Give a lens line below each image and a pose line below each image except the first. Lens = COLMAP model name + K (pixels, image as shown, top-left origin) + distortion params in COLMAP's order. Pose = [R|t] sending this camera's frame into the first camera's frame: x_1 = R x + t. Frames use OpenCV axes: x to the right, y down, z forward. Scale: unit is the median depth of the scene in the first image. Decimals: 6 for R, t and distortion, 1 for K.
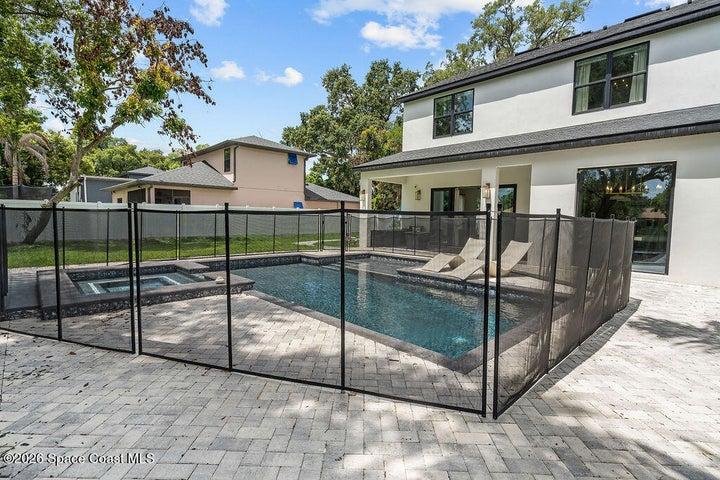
lens RADIAL K [[344.4, 0, 355.0], [0, 344.4, 232.7], [0, 0, 1]] dist [0.000308, 0.000200]
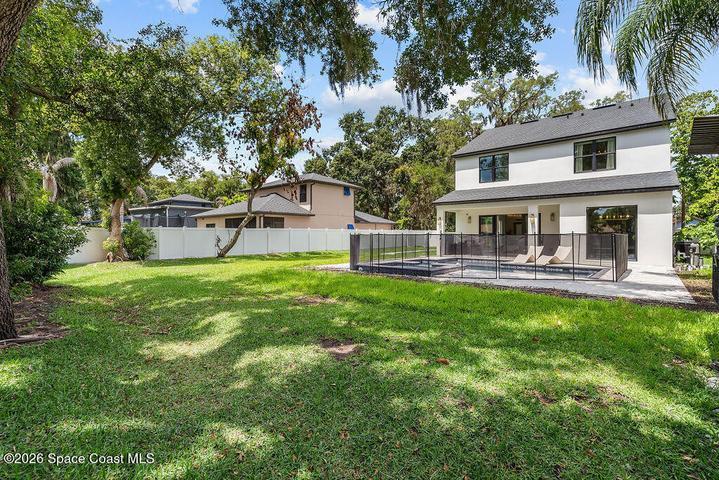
lens RADIAL K [[328.6, 0, 358.9], [0, 328.6, 232.2], [0, 0, 1]] dist [0.000266, 0.000019]
pose [[0.996743, -0.016410, 0.078953, -0.444491], [0.020785, 0.998275, -0.054915, 0.012637], [-0.077915, 0.056377, 0.995365, -0.411615]]
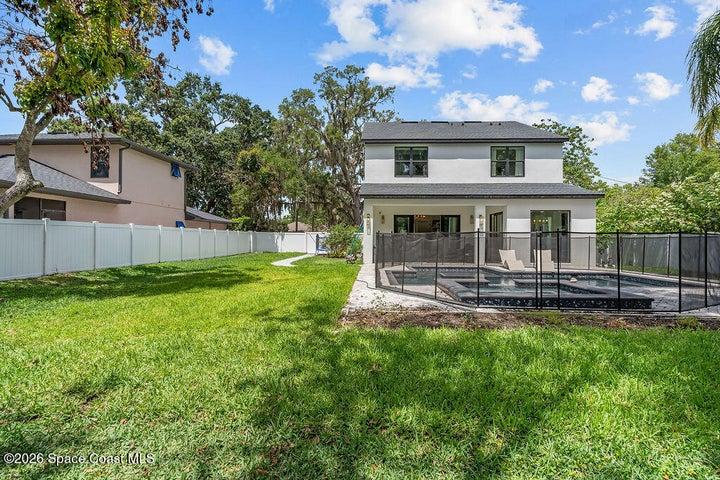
lens RADIAL K [[325.8, 0, 360.0], [0, 325.8, 240.0], [0, 0, 1]] dist [-0.000184, 0.000109]
pose [[0.734990, -0.012101, 0.677970, -0.741692], [0.038924, 0.998945, -0.024368, -0.011093], [-0.676960, 0.044300, 0.734685, 0.203863]]
